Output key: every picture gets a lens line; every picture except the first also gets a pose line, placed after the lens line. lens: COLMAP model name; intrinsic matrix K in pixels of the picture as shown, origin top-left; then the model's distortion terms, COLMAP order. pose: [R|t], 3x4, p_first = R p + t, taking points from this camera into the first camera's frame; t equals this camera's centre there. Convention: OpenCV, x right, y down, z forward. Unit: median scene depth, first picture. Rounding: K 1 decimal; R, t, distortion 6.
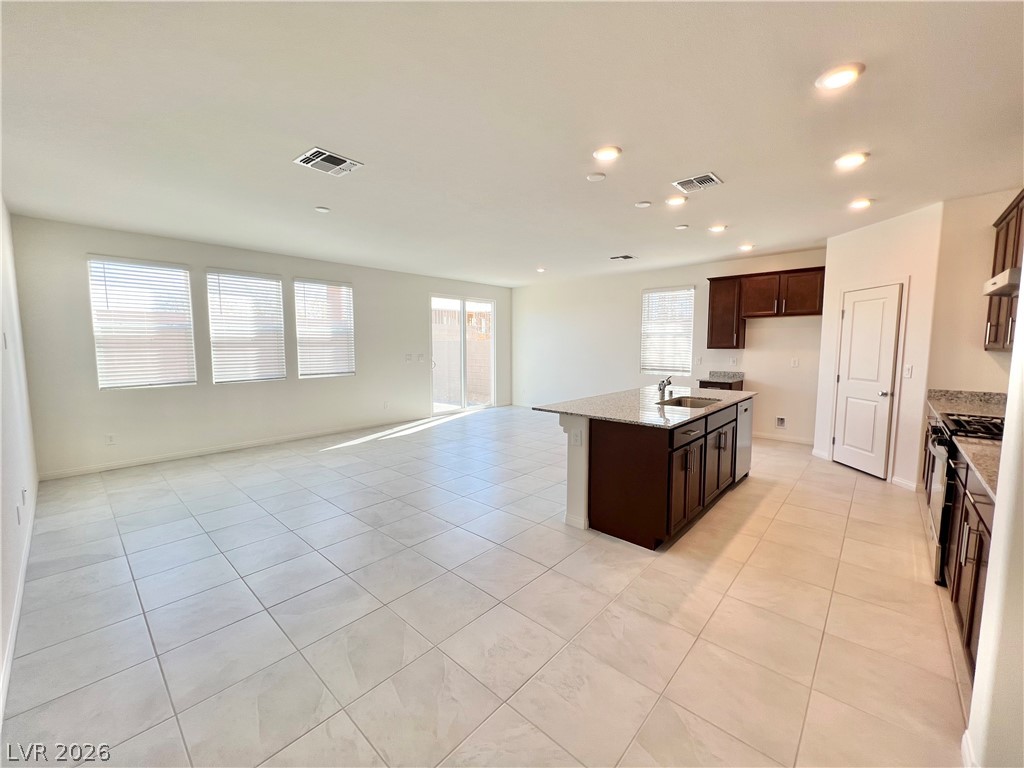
lens RADIAL K [[413.1, 0, 511.0], [0, 413.1, 381.8], [0, 0, 1]] dist [-0.000972, -0.000109]
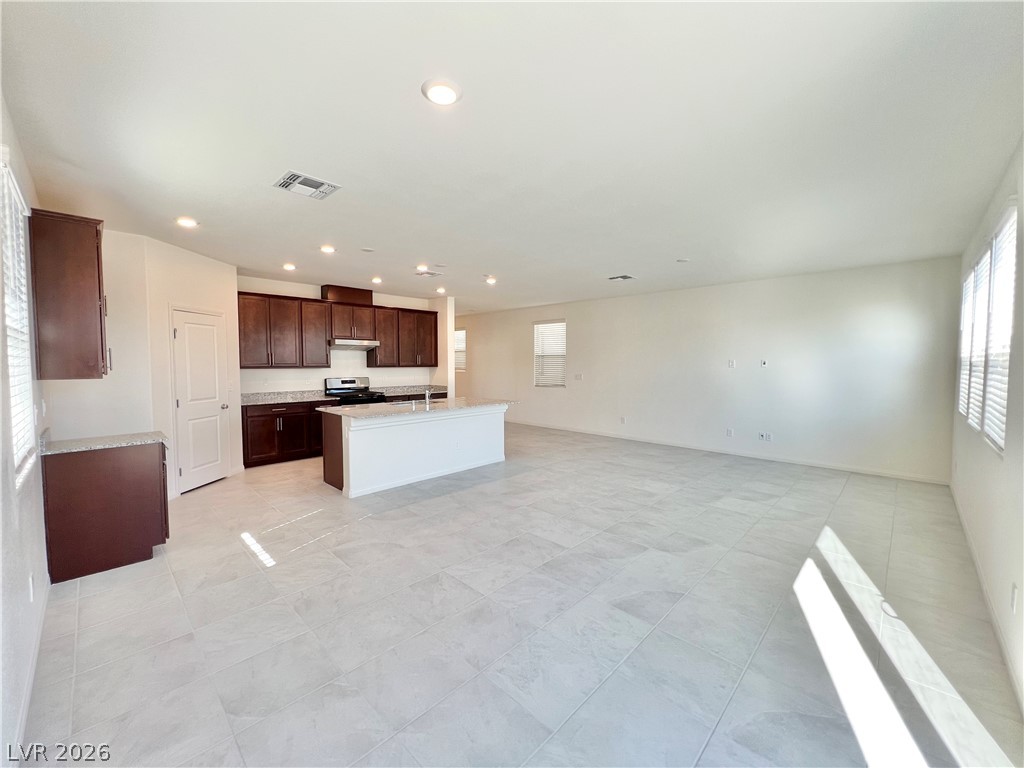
lens RADIAL K [[410.8, 0, 510.9], [0, 410.8, 381.5], [0, 0, 1]] dist [-0.000506, 0.000104]
pose [[-0.999526, -0.001054, 0.030759, 0.023991], [0.003206, 0.990410, 0.138124, -0.143056], [-0.030609, 0.138157, -0.989937, 1.493698]]
